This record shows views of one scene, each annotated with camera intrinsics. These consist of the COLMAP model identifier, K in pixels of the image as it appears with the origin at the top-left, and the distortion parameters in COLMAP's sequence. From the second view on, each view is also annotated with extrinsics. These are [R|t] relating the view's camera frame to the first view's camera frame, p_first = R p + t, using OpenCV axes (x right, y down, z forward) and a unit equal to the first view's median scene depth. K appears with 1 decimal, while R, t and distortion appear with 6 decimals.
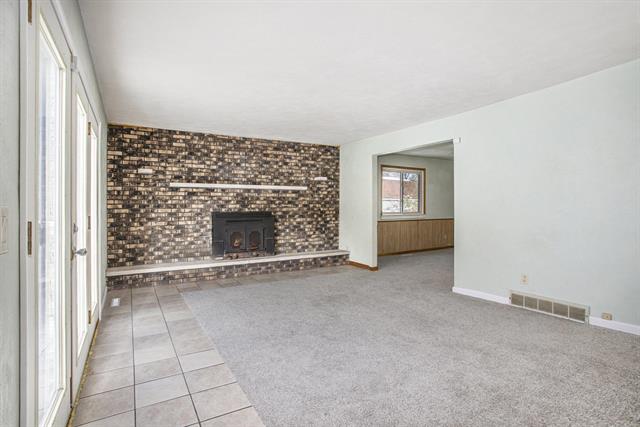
lens RADIAL K [[324.8, 0, 320.4], [0, 324.8, 211.5], [0, 0, 1]] dist [-0.031887, 0.005640]
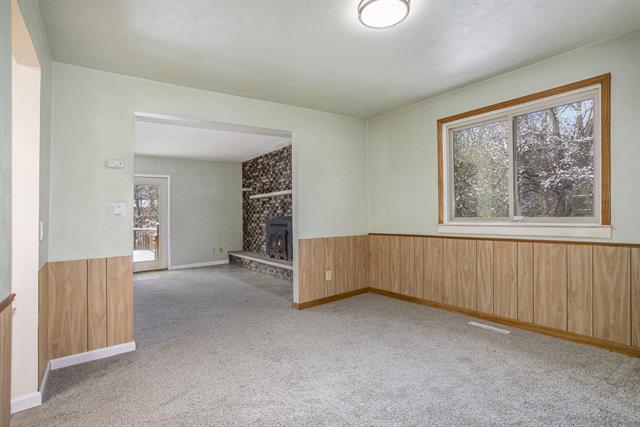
lens RADIAL K [[321.5, 0, 324.9], [0, 321.5, 212.7], [0, 0, 1]] dist [-0.039483, 0.014552]
pose [[0.112009, -0.010906, -0.993647, 0.868972], [-0.001938, 0.999935, -0.011193, -0.000186], [0.993705, 0.003180, 0.111981, 1.053242]]
